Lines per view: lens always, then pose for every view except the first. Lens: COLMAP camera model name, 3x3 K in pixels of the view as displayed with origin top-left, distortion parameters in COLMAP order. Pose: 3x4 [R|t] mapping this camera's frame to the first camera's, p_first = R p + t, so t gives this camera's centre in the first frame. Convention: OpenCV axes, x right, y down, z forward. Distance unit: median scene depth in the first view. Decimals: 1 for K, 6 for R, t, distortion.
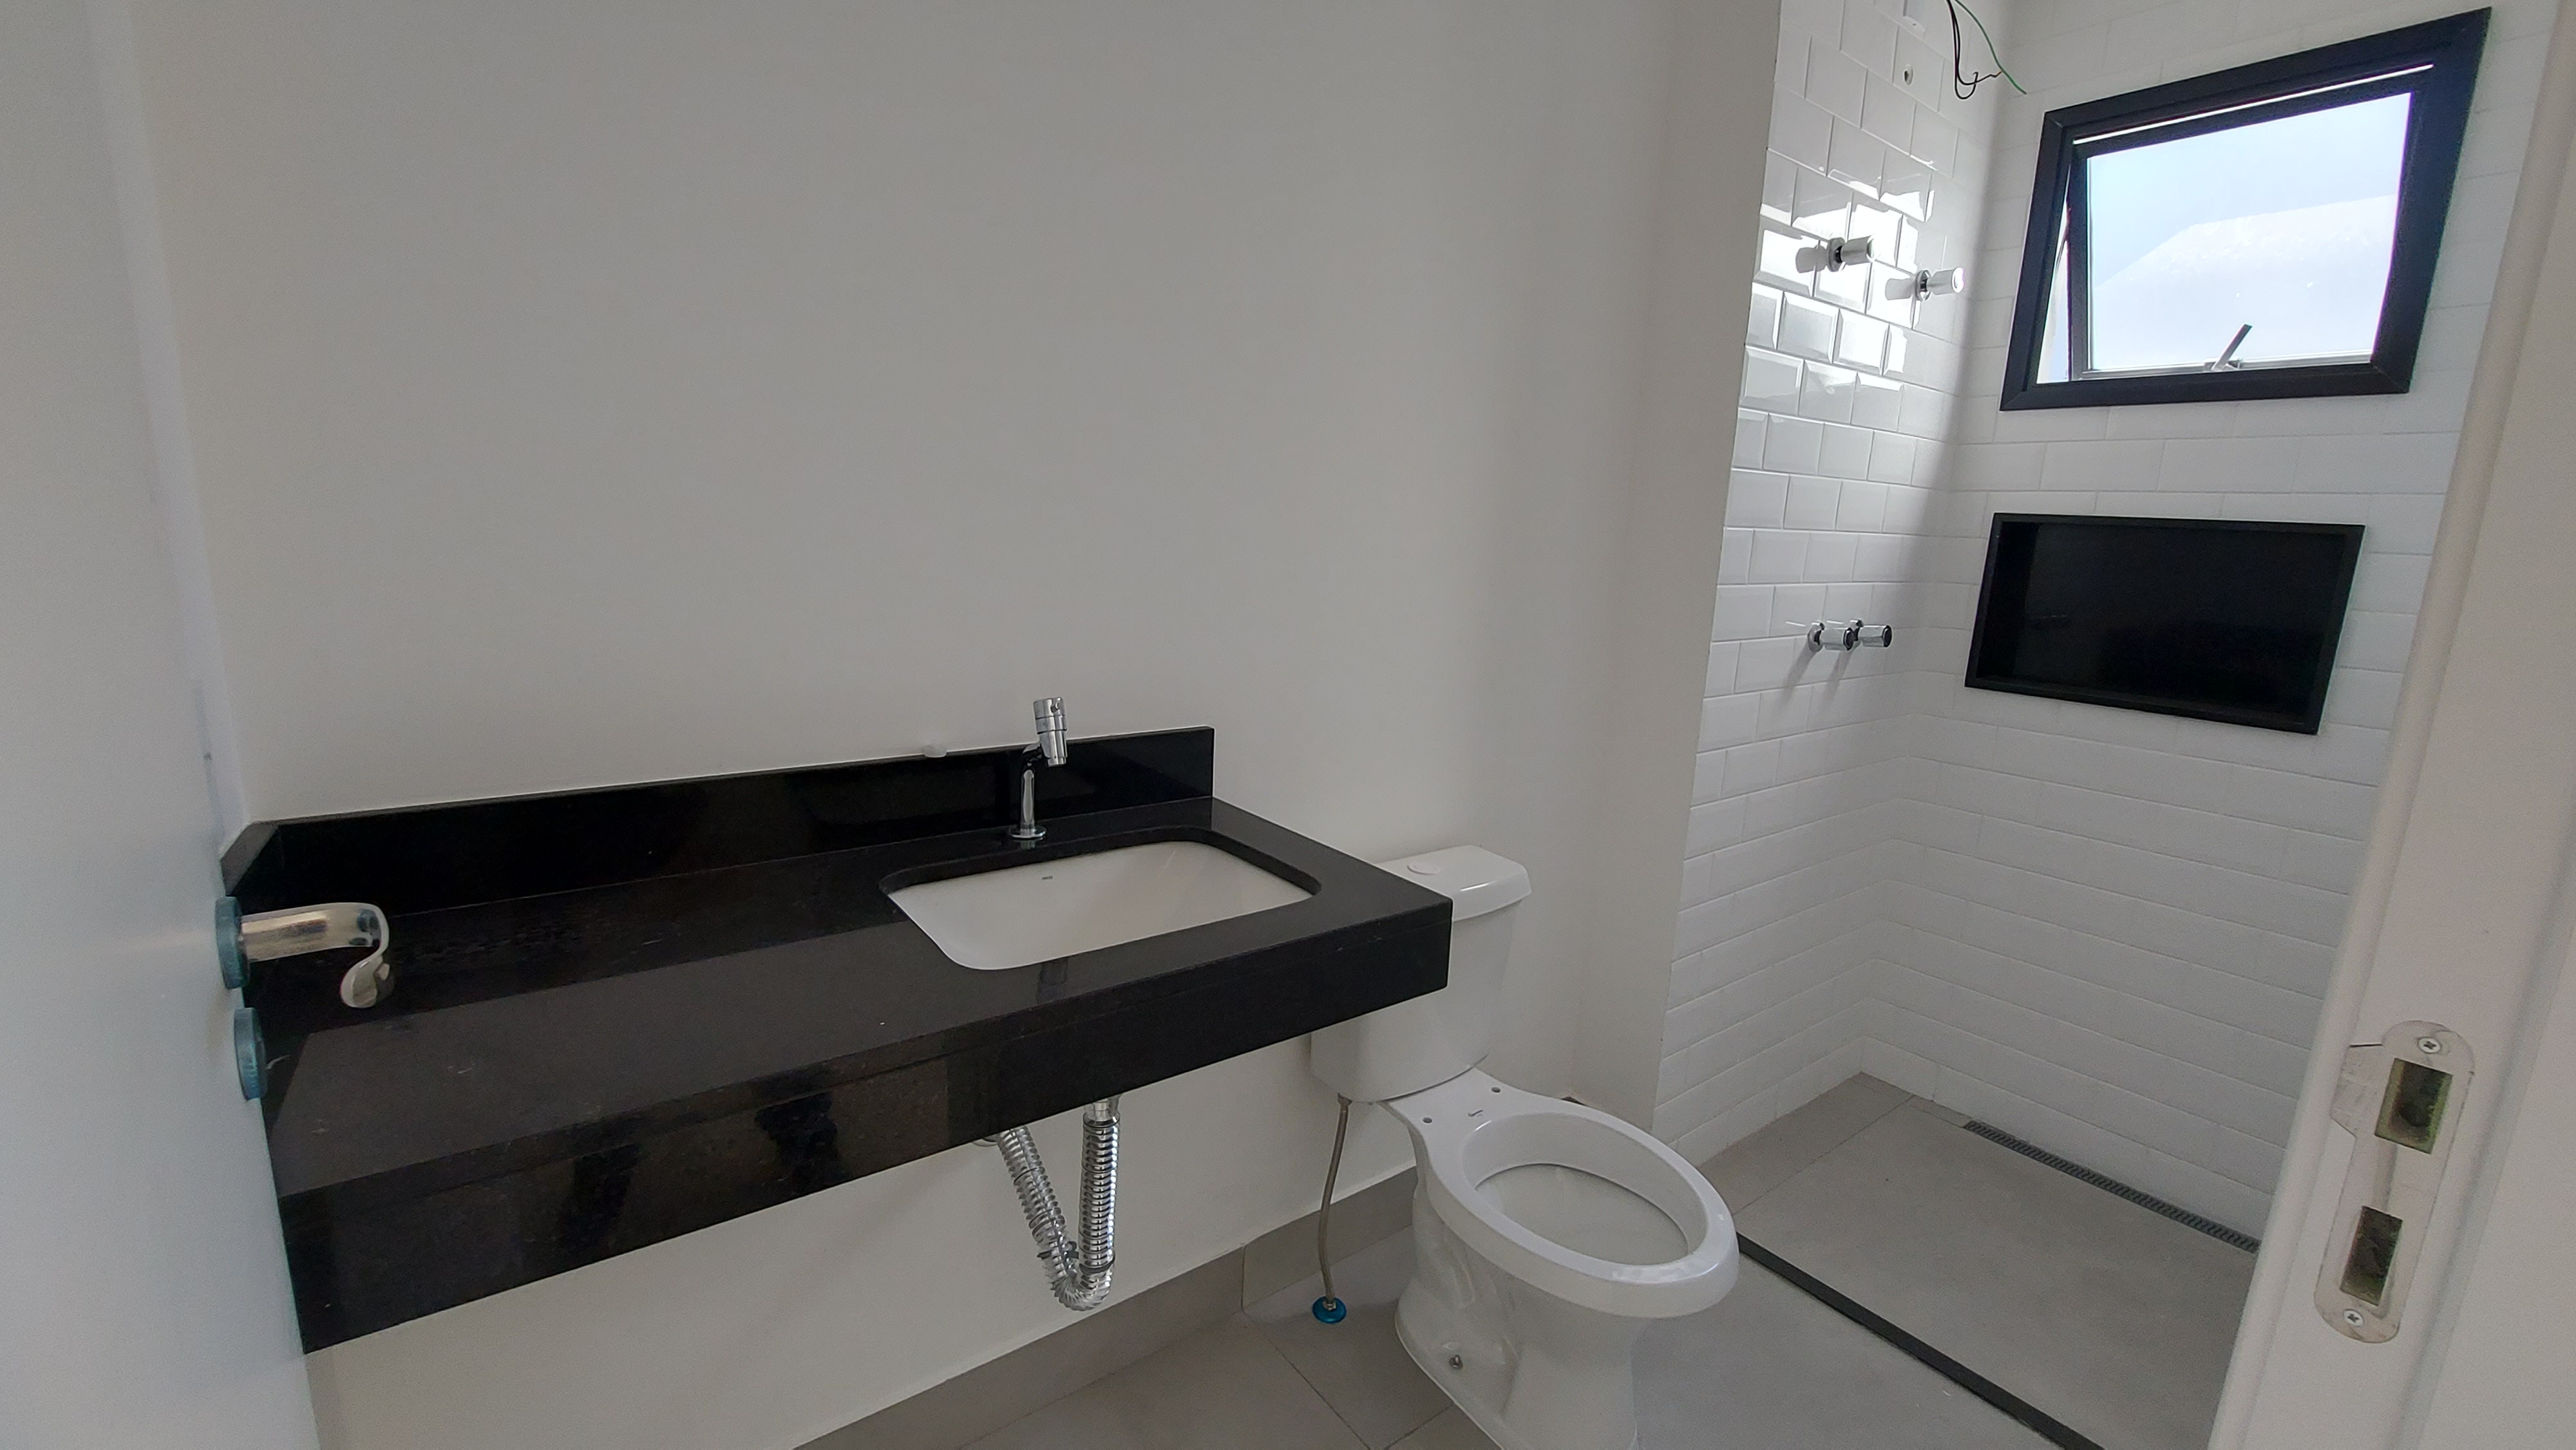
lens RADIAL K [[1027.6, 0, 1307.1], [0, 1027.6, 710.6], [0, 0, 1]] dist [-0.012951, -0.002621]
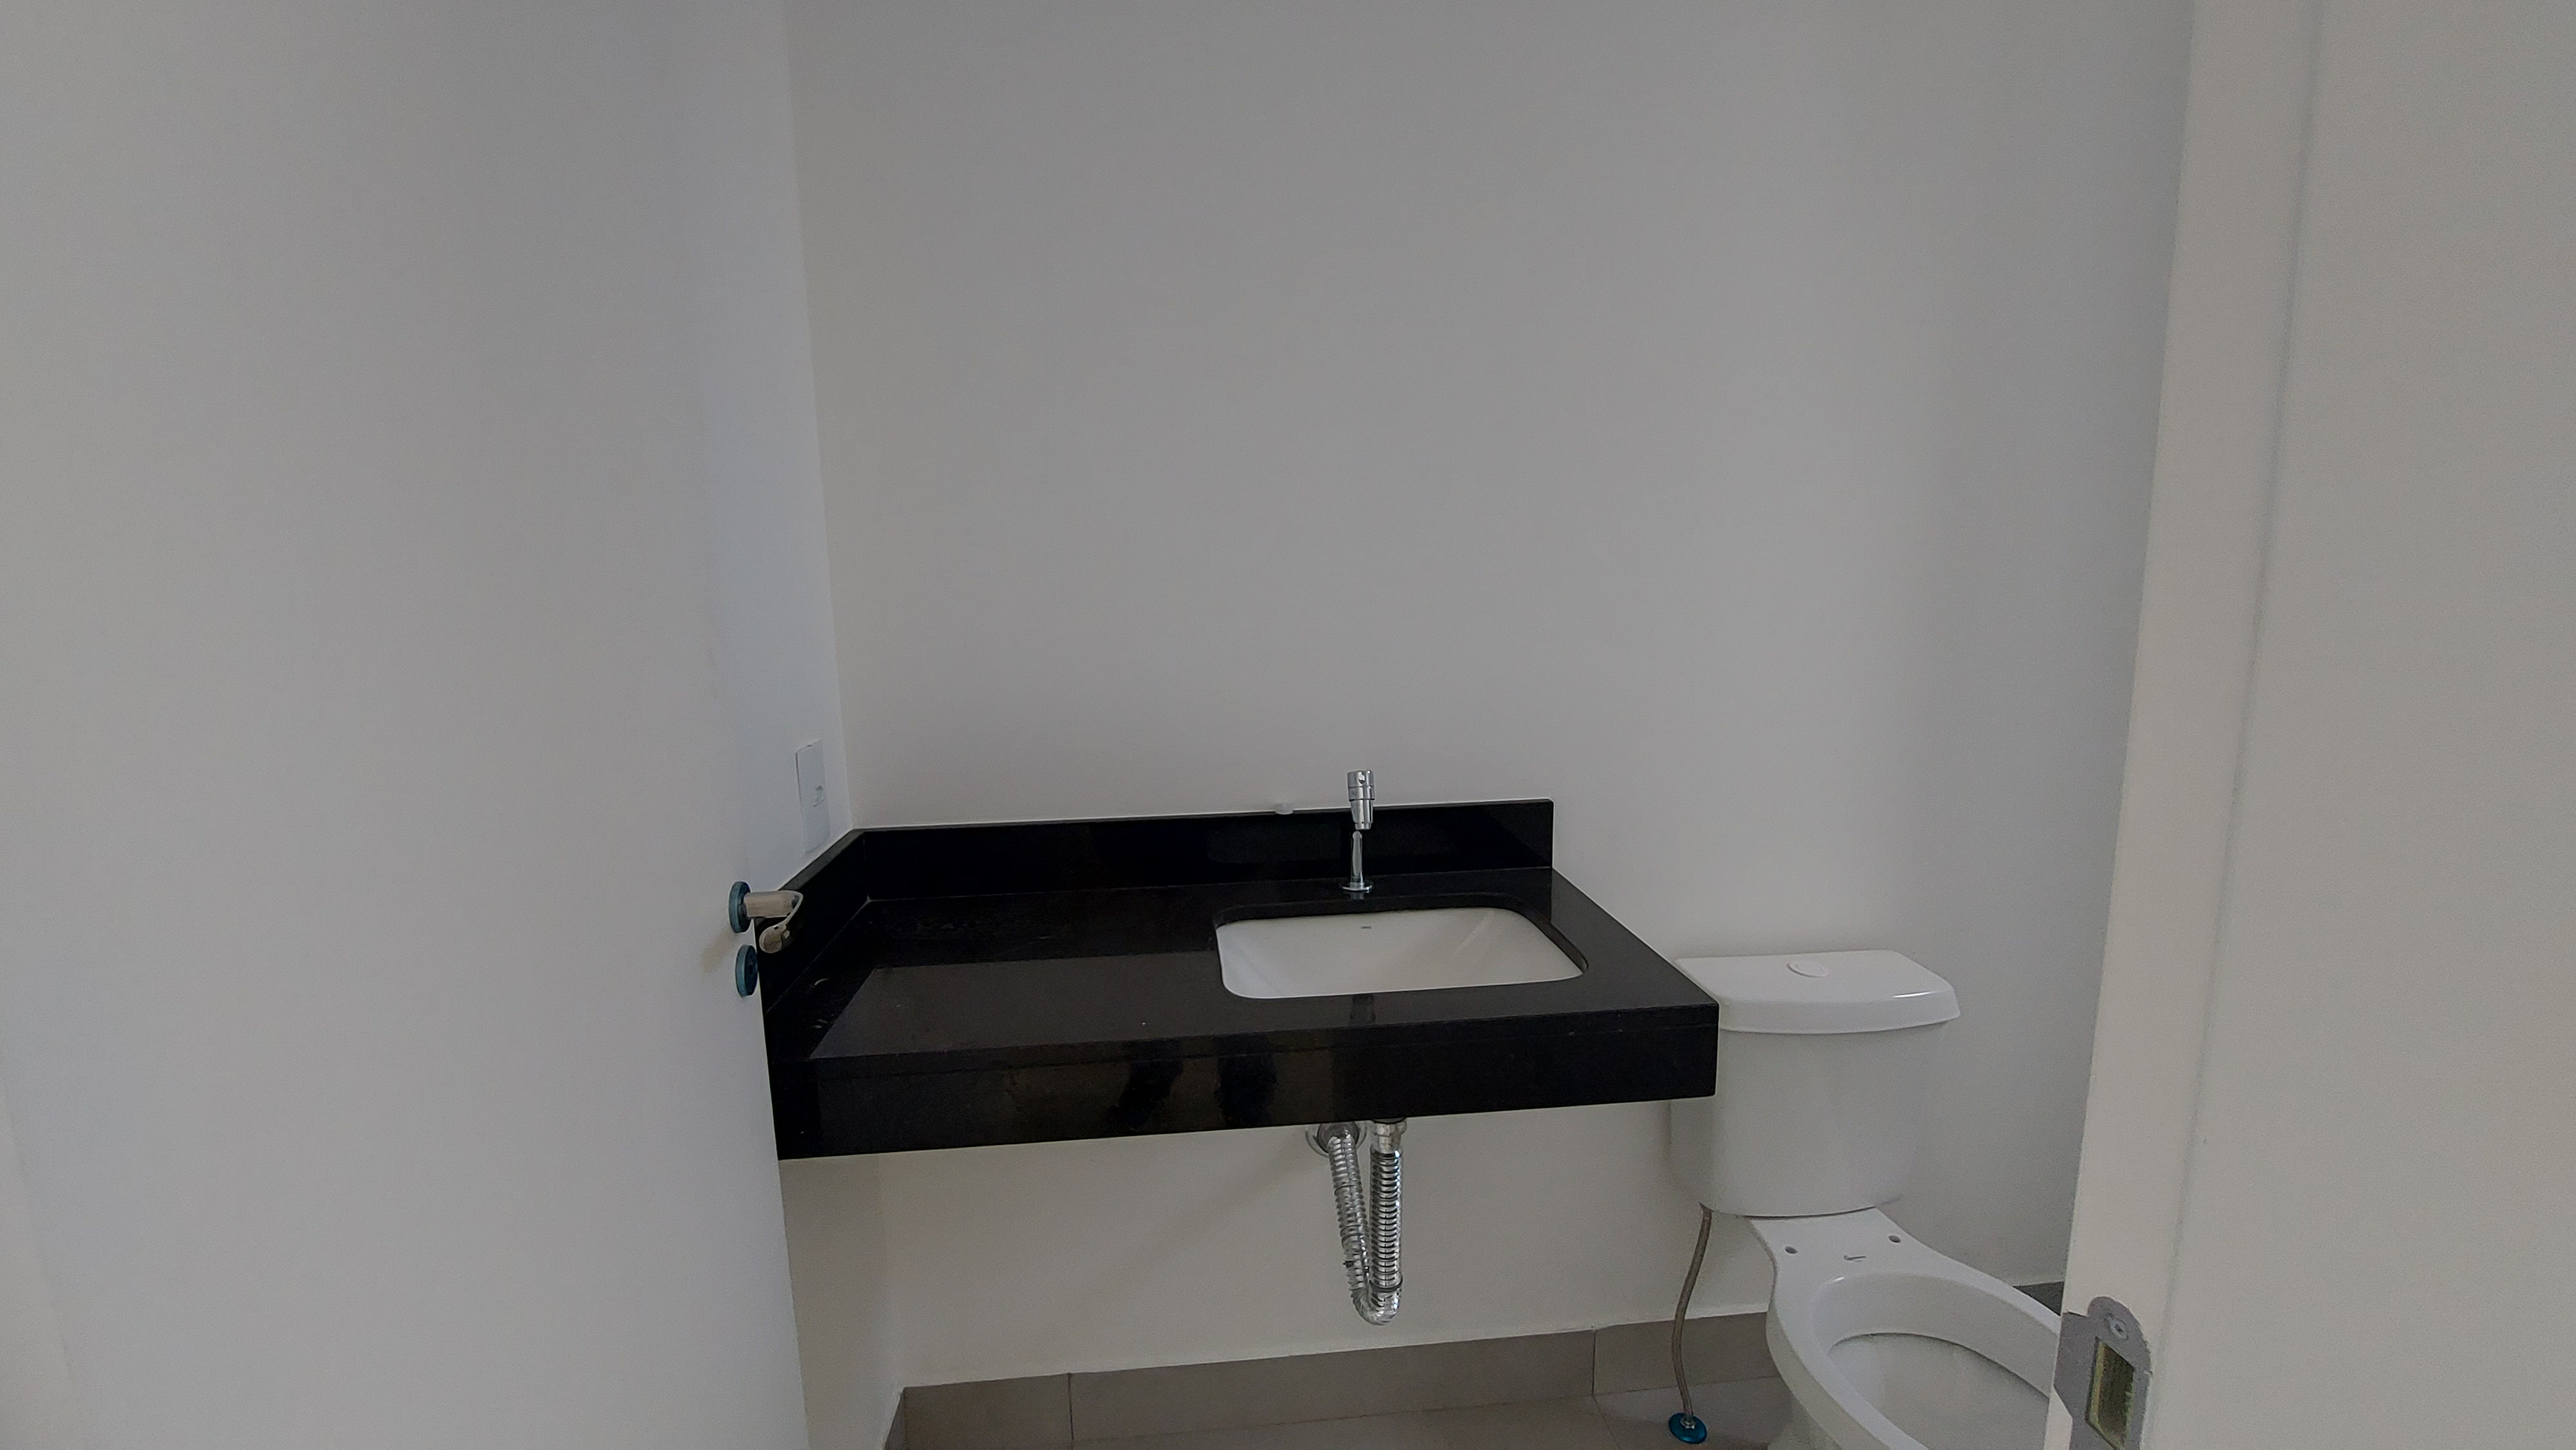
lens RADIAL K [[1027.6, 0, 1267.5], [0, 1027.6, 715.0], [0, 0, 1]] dist [-0.012951, -0.002621]
pose [[0.855946, 0.021954, -0.516599, 0.181033], [-0.042066, 0.998743, -0.027255, -0.027405], [0.515352, 0.045060, 0.855793, -0.027104]]
